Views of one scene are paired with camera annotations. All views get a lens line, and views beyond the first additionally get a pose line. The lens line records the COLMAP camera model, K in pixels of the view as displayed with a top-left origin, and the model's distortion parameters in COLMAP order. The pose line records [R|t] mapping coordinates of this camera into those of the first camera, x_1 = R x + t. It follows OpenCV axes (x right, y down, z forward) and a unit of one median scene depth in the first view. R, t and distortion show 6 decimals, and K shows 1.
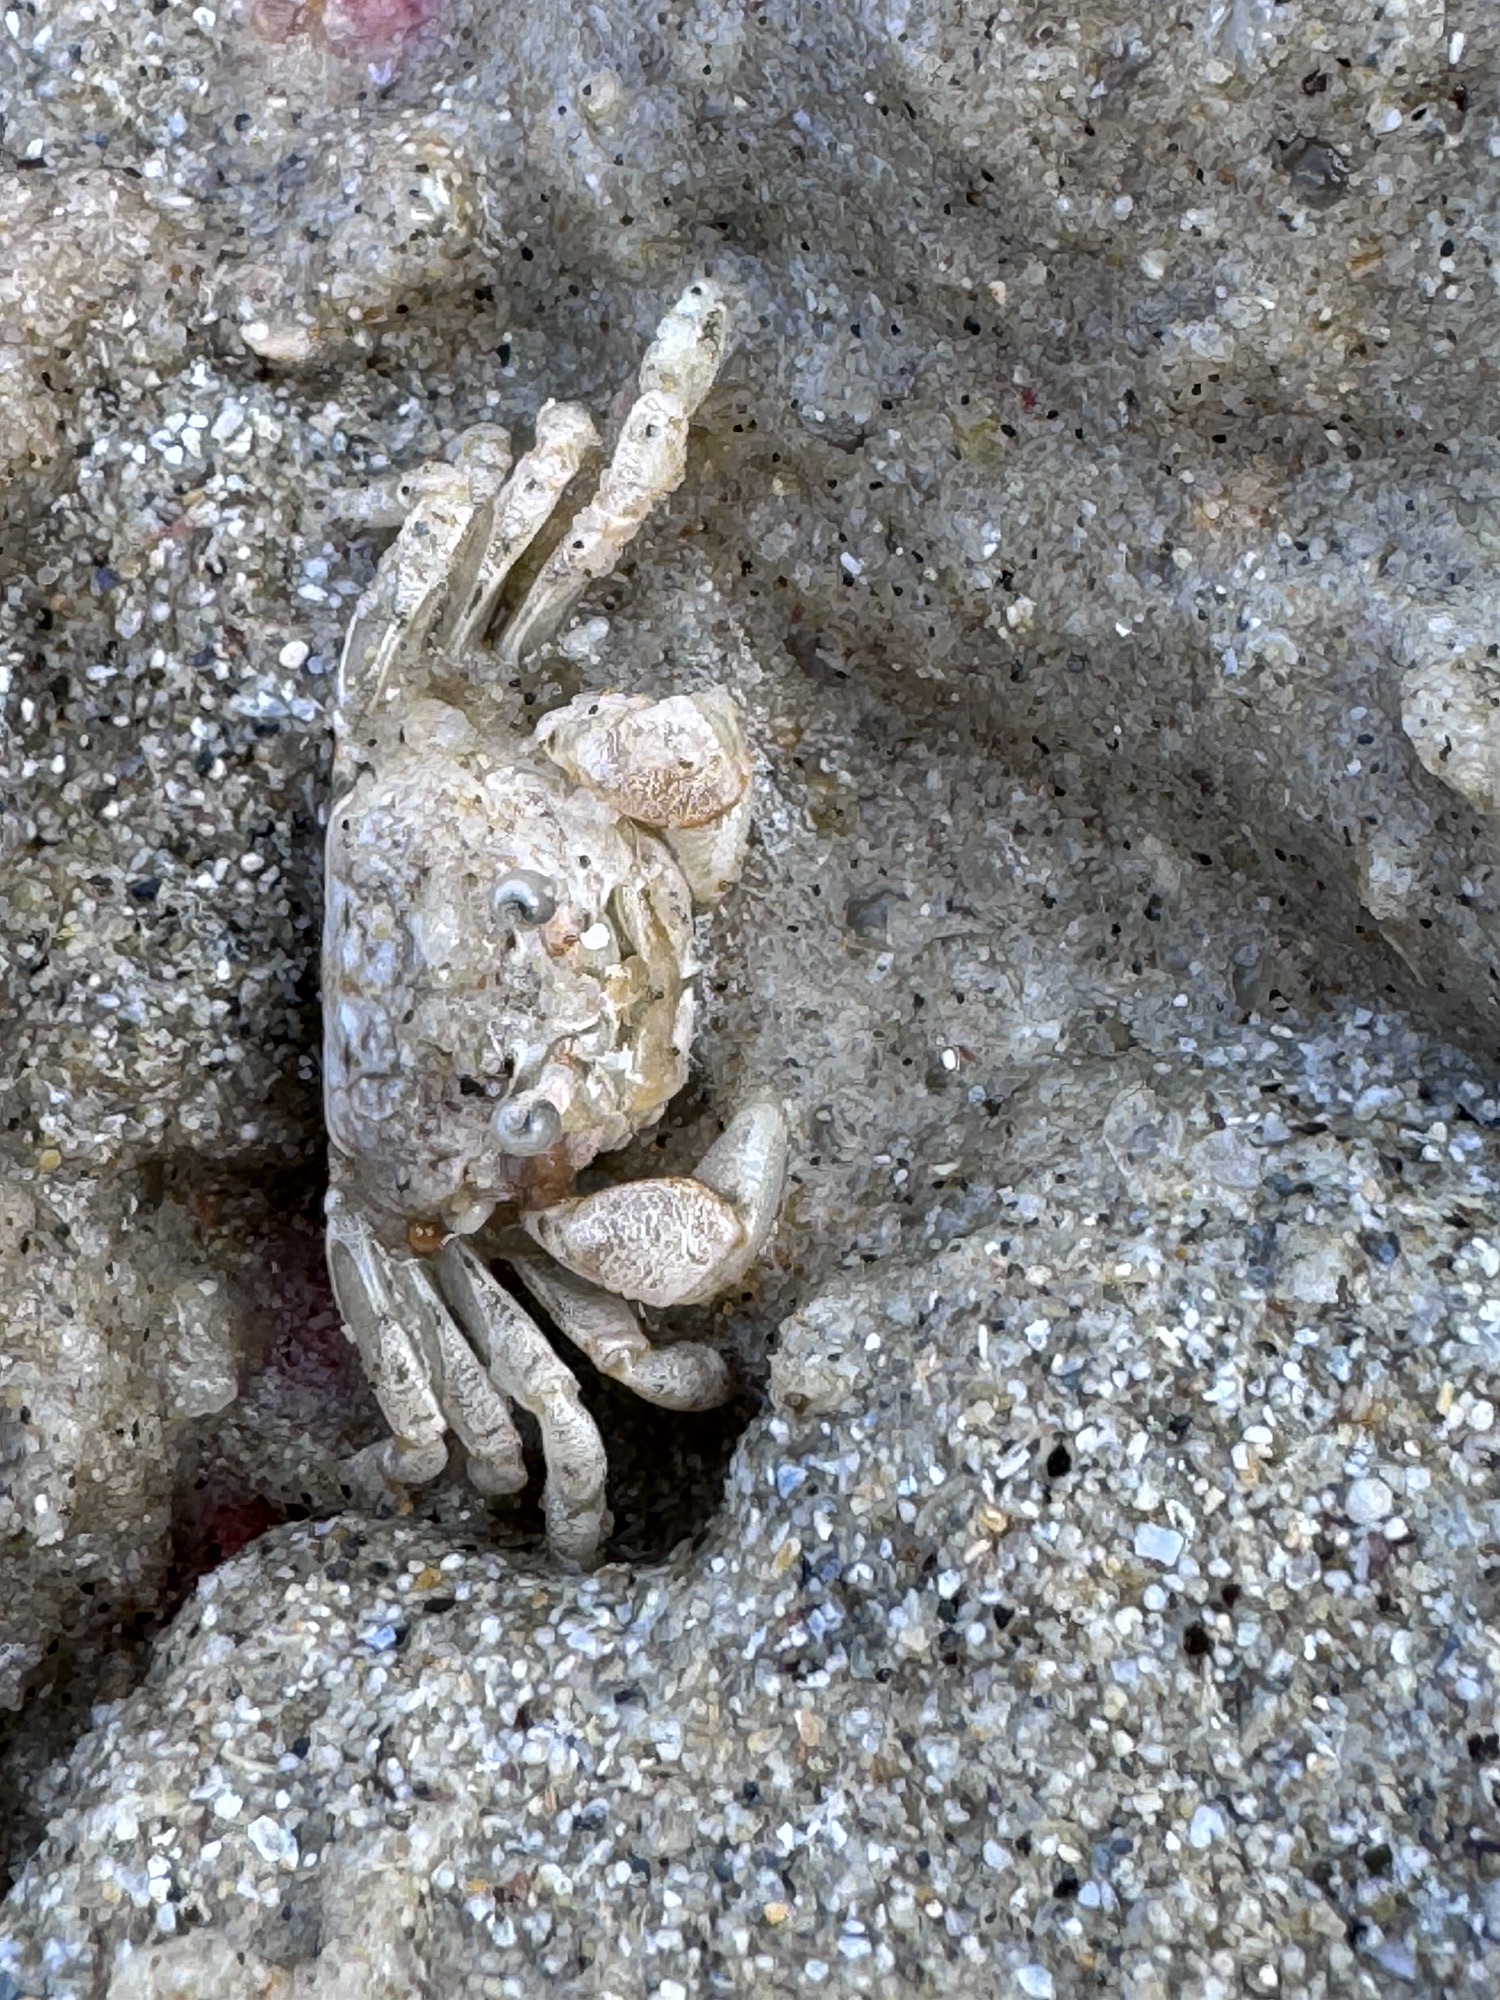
lens RADIAL K [[3643.1, 0, 750.5], [0, 3643.1, 964.7], [0, 0, 1]] dist [-0.000019, 0.000000]
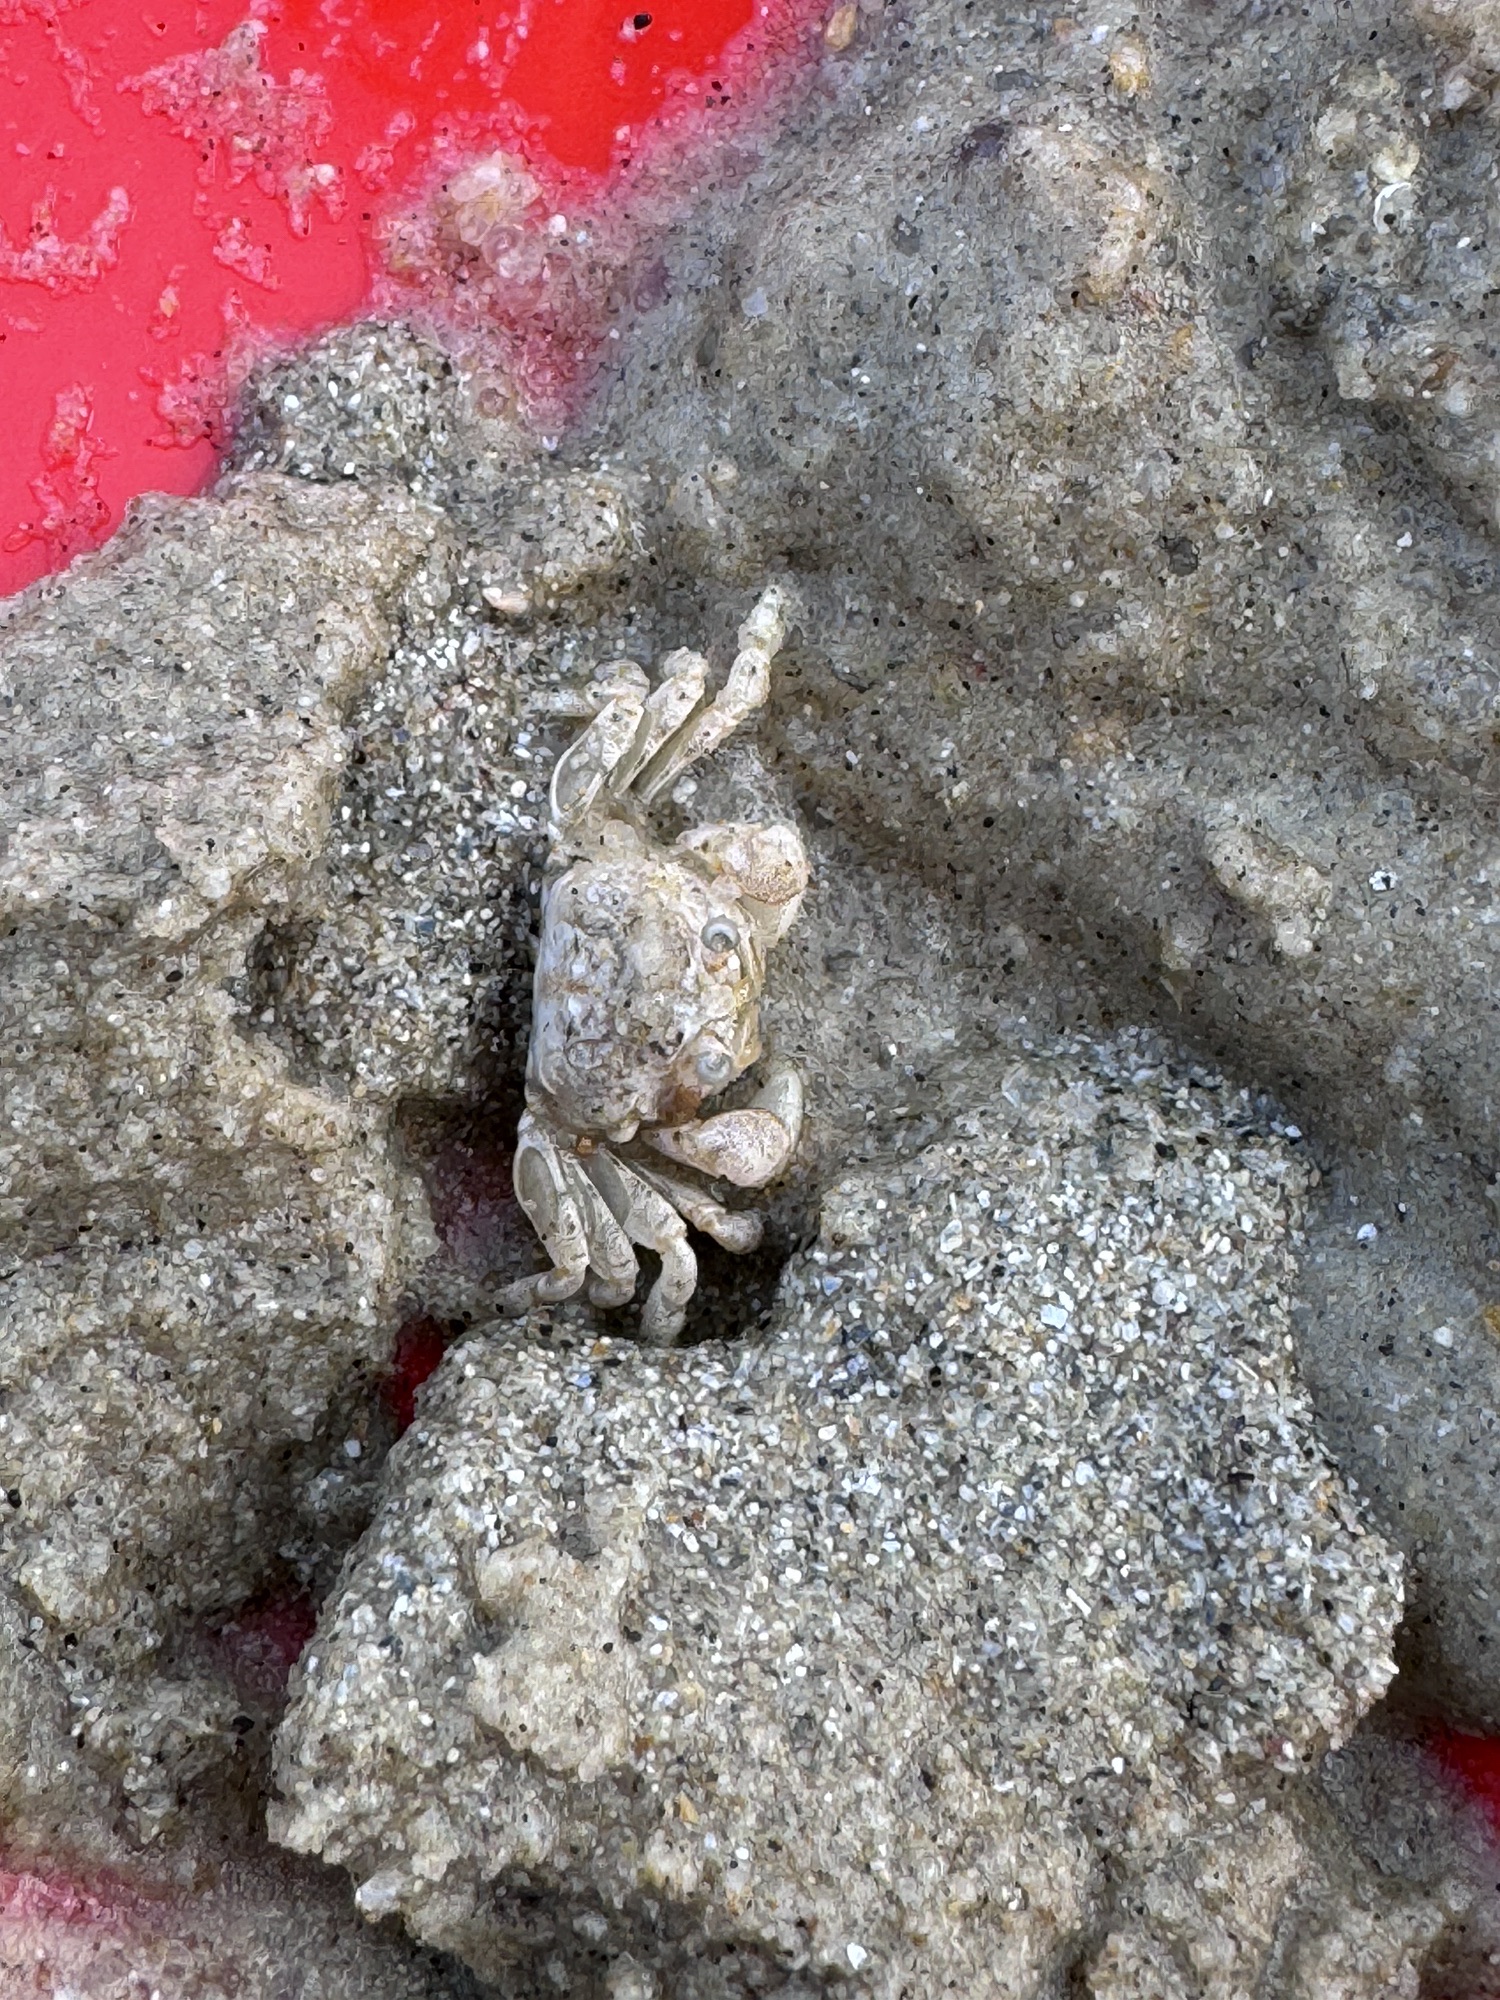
lens RADIAL K [[2783.0, 0, 745.7], [0, 2783.0, 1039.8], [0, 0, 1]] dist [0.005066, 0.000000]
pose [[0.951919, 0.040174, 0.303704, -0.426596], [-0.027693, 0.998590, -0.045292, 0.086352], [-0.305095, 0.034704, 0.951689, -0.234521]]
